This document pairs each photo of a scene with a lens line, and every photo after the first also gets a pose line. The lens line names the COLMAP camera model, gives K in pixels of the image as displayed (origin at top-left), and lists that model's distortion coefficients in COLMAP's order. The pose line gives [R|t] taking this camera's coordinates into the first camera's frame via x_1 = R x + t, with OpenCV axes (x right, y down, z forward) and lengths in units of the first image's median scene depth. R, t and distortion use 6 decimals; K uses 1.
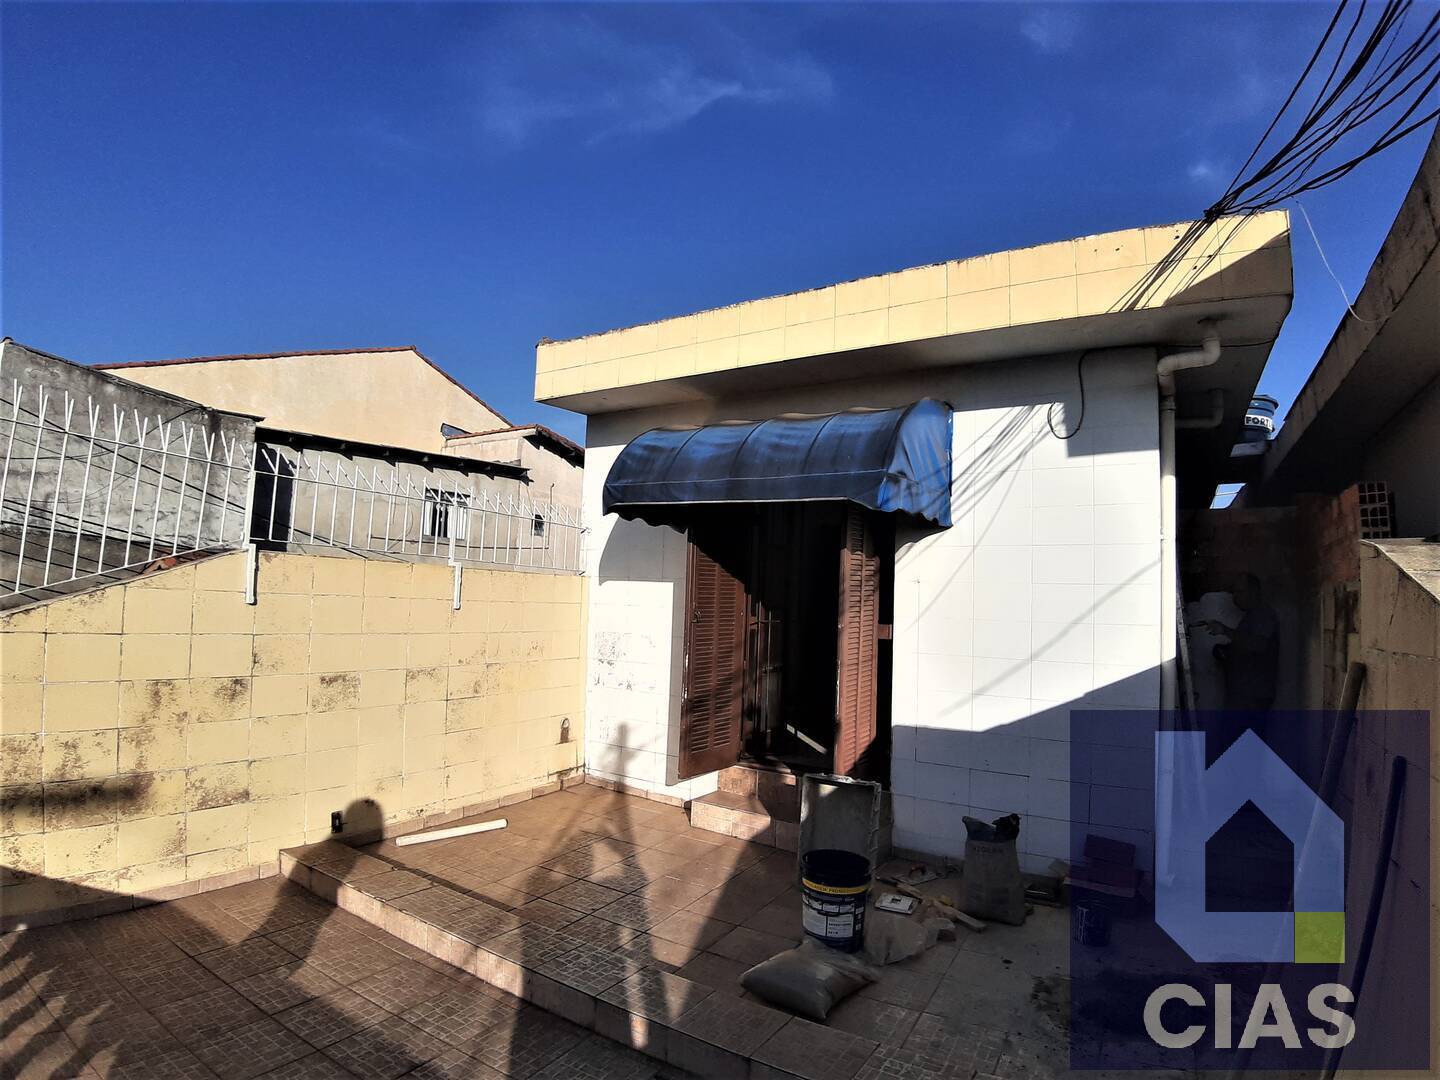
lens RADIAL K [[781.5, 0, 700.4], [0, 781.5, 541.0], [0, 0, 1]] dist [-0.067289, -0.048827]
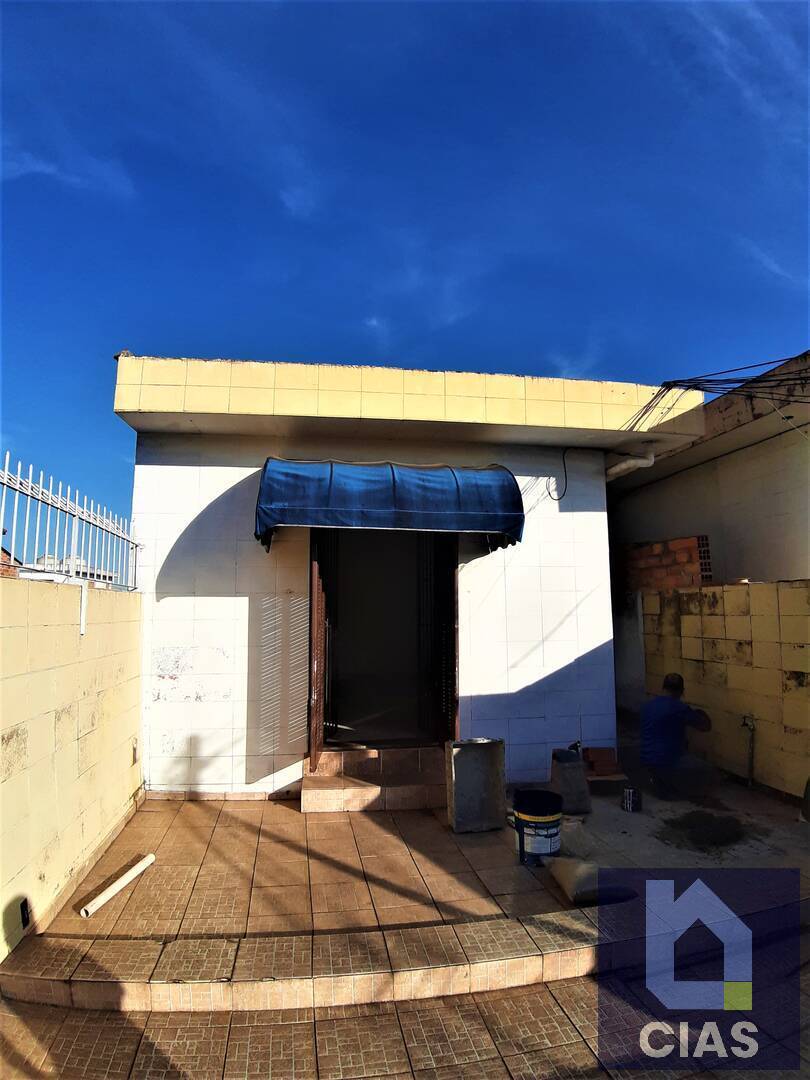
lens RADIAL K [[589.4, 0, 391.6], [0, 589.4, 536.3], [0, 0, 1]] dist [-0.067315, -0.046982]
pose [[0.731568, 0.042249, 0.680459, -0.566767], [-0.016306, 0.998877, -0.044489, 0.001392], [-0.681574, 0.021451, 0.731435, 0.322541]]
